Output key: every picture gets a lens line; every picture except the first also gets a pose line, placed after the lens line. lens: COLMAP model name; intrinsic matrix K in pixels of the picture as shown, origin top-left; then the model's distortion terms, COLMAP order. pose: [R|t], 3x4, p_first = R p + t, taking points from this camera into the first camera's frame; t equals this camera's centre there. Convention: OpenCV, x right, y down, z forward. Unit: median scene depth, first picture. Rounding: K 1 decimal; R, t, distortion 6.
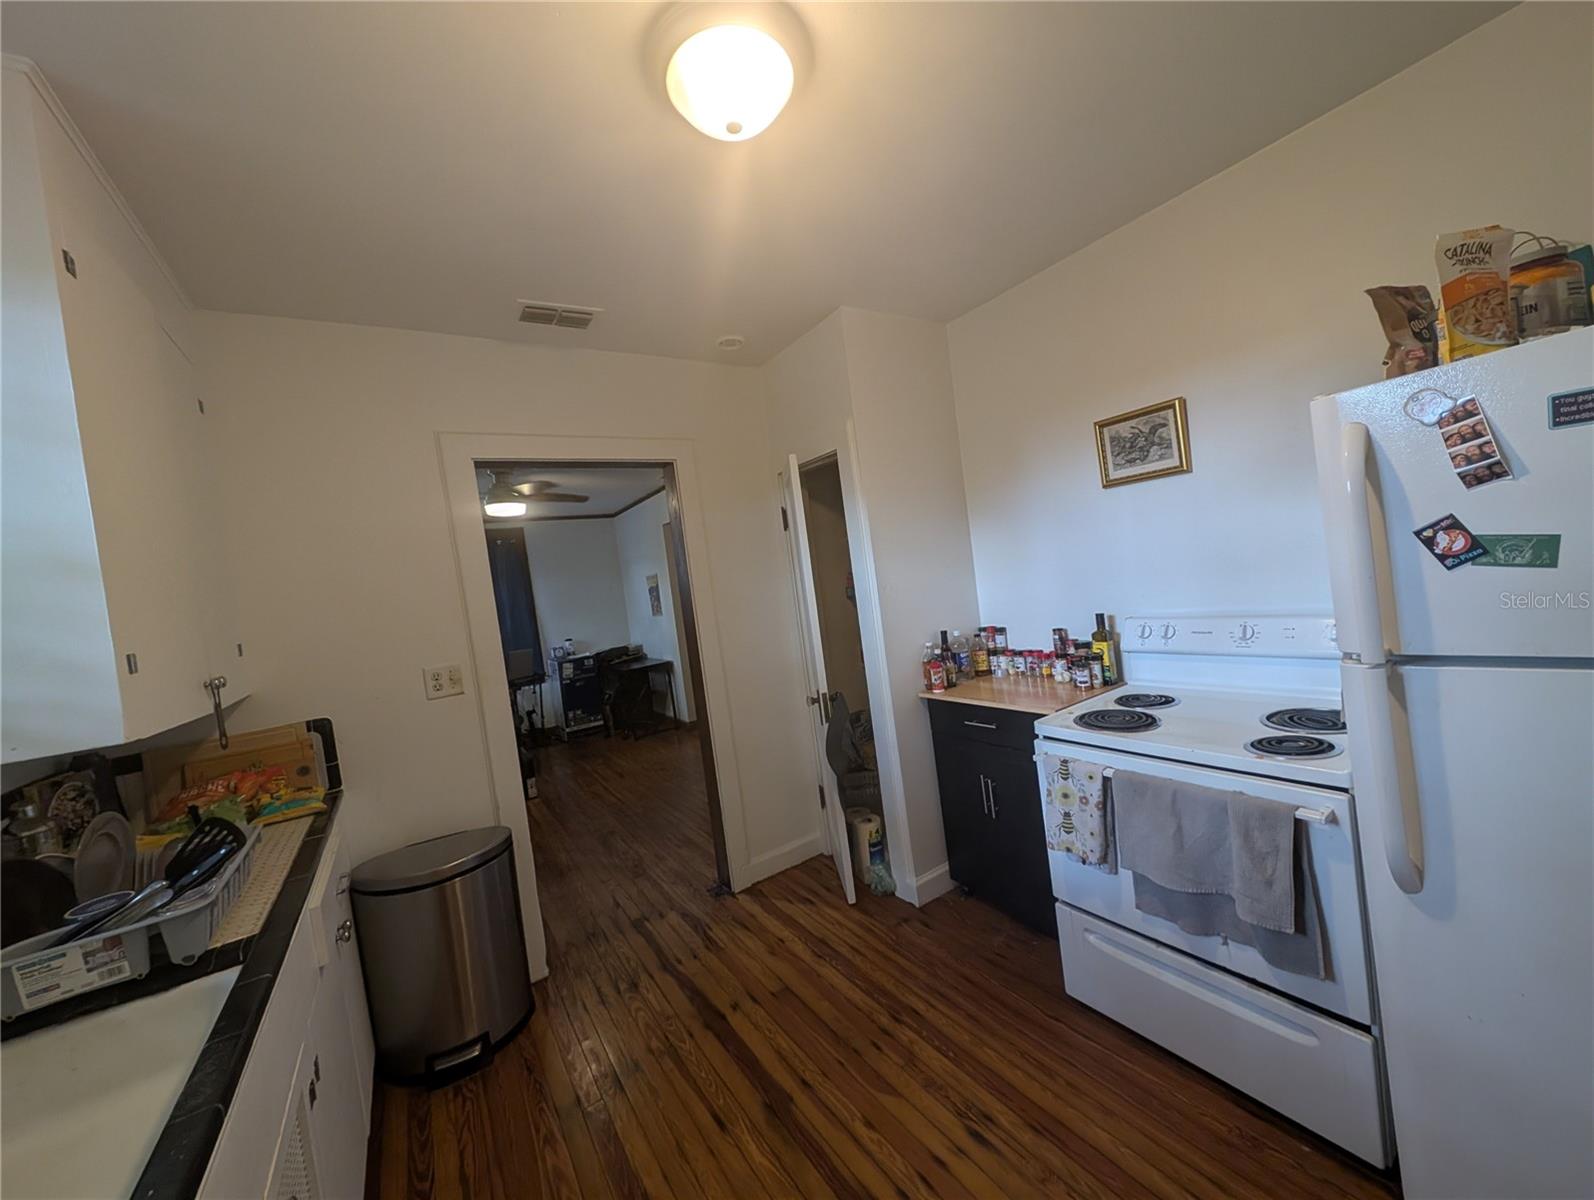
lens RADIAL K [[601.6, 0, 805.6], [0, 601.6, 601.0], [0, 0, 1]] dist [0.000175, -0.000023]
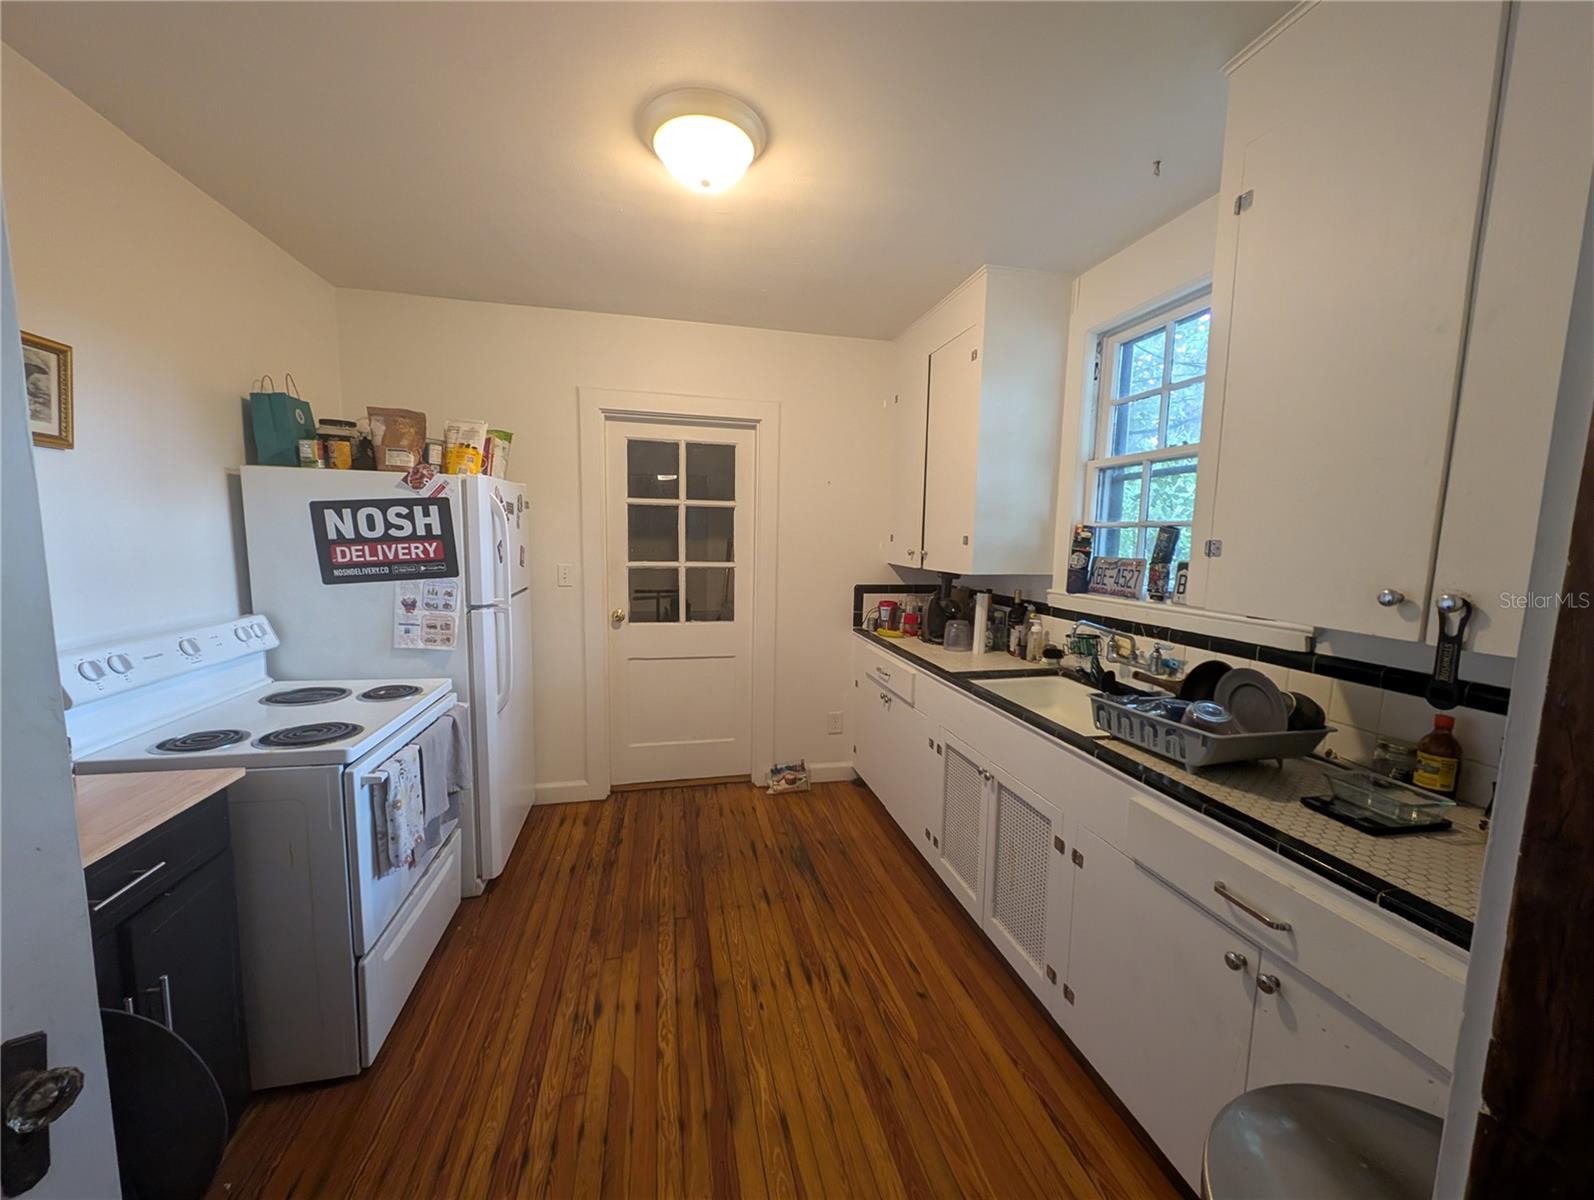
lens RADIAL K [[601.6, 0, 805.6], [0, 601.6, 601.0], [0, 0, 1]] dist [0.000175, -0.000023]
pose [[-0.930139, 0.072460, 0.359988, -0.516422], [0.117399, 0.987565, 0.104556, -0.002815], [-0.347936, 0.139514, -0.927080, 1.600005]]
